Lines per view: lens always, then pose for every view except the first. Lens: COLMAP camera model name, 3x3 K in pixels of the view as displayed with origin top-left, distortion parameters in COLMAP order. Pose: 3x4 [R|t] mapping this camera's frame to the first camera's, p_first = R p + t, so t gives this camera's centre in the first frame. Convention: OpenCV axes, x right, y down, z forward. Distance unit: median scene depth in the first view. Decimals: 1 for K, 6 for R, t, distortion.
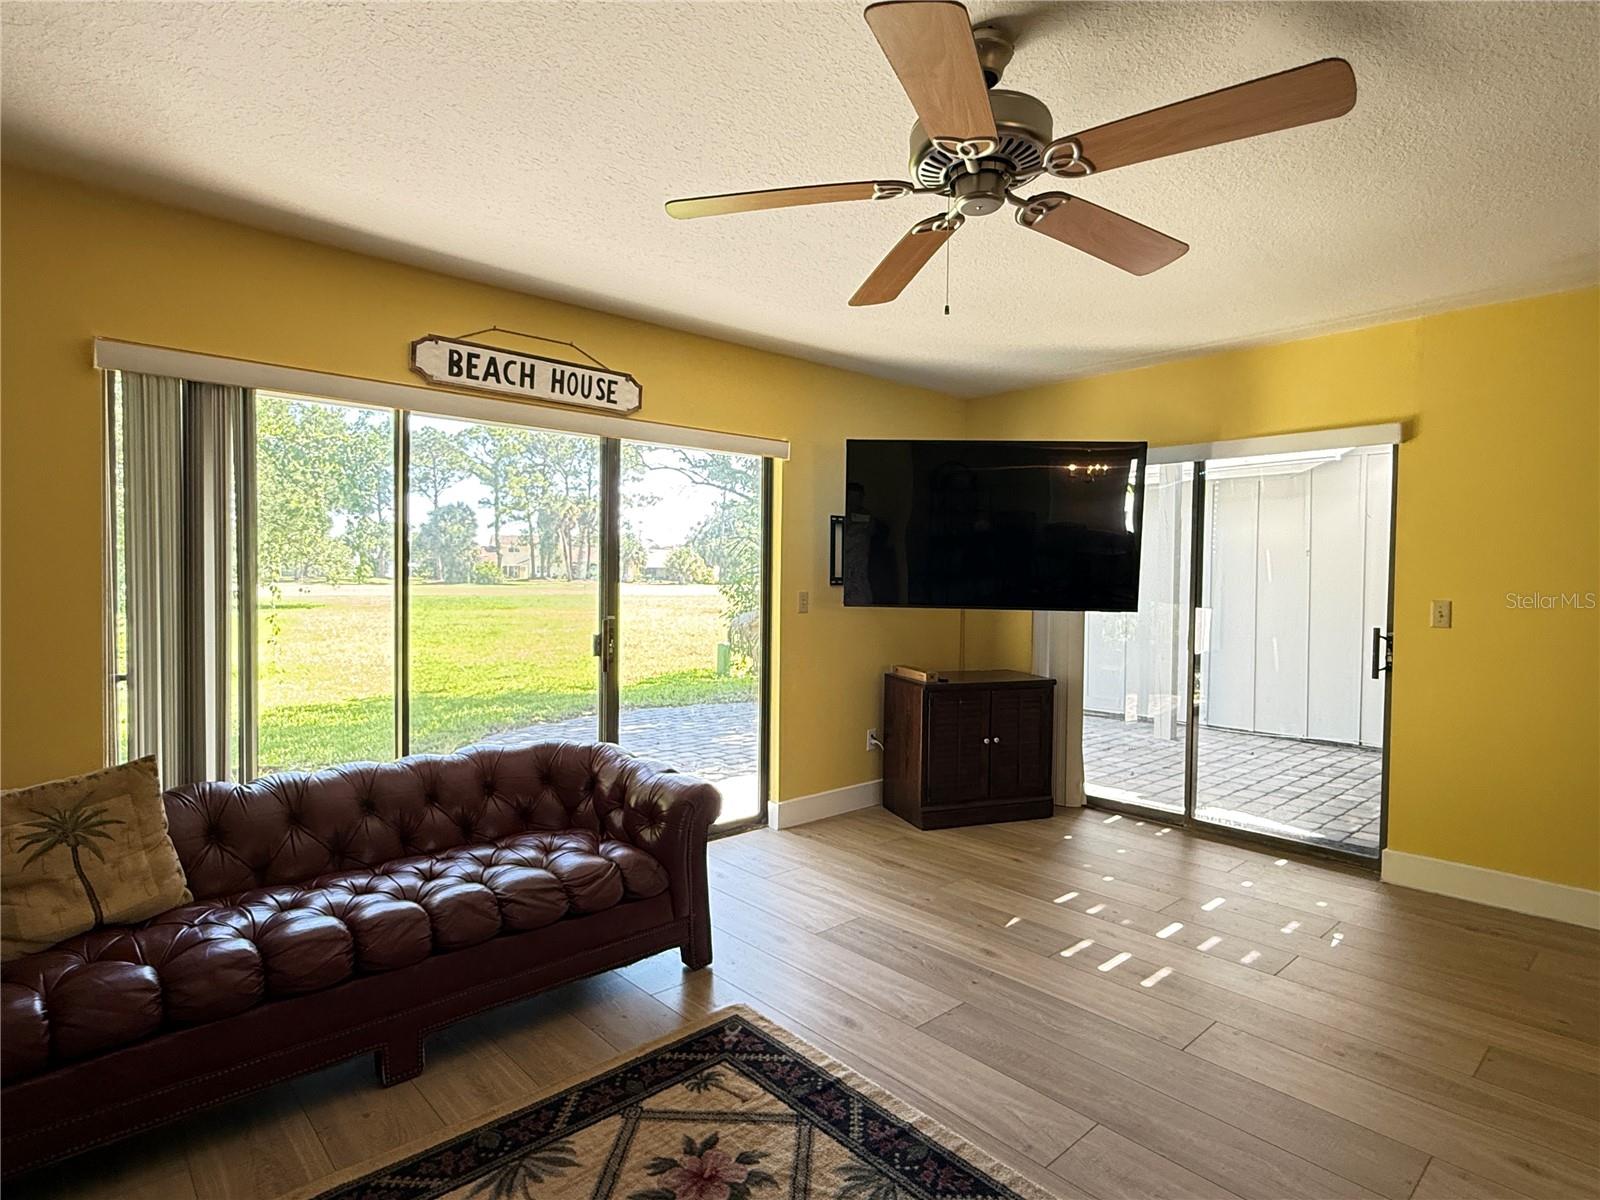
lens RADIAL K [[856.1, 0, 799.5], [0, 856.1, 599.5], [0, 0, 1]] dist [-0.006296, 0.003831]
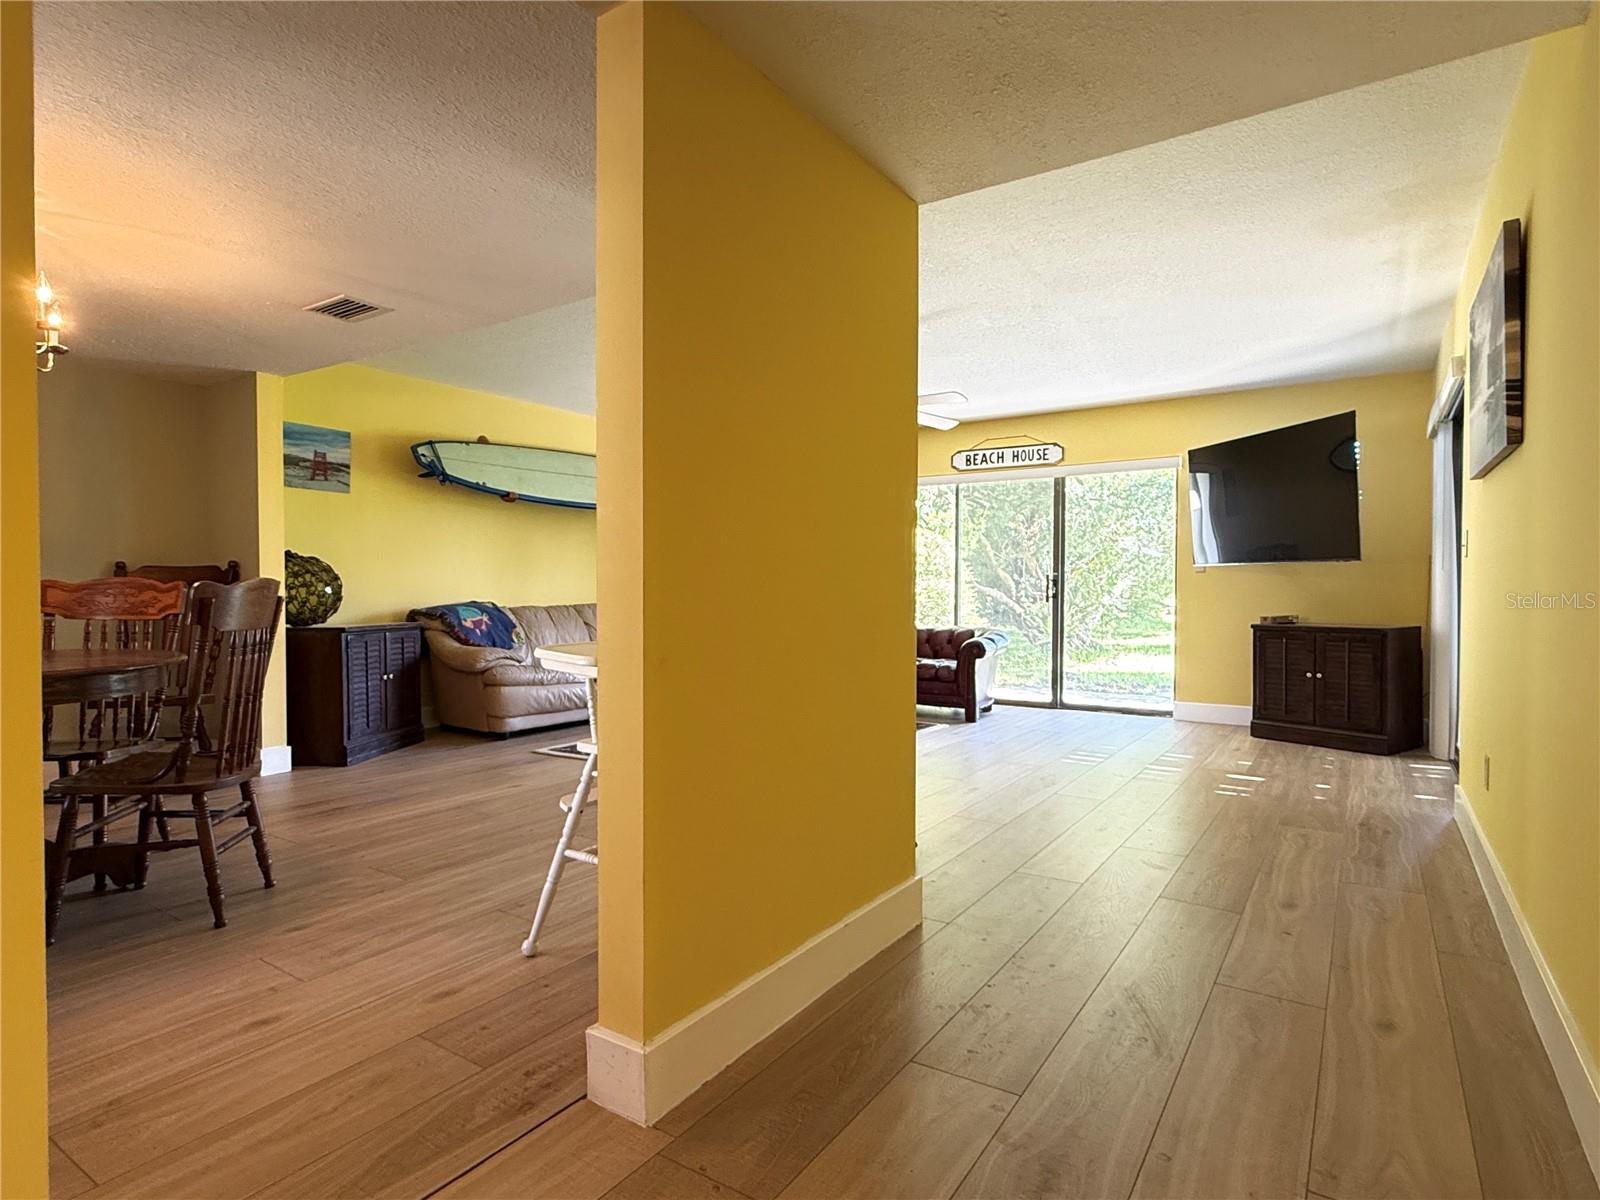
lens RADIAL K [[856.1, 0, 797.7], [0, 856.1, 609.1], [0, 0, 1]] dist [-0.006296, 0.003831]
pose [[0.246059, 0.012353, -0.969176, 1.610011], [-0.027057, 0.999617, 0.005872, 0.113263], [0.968877, 0.024778, 0.246299, 0.005263]]
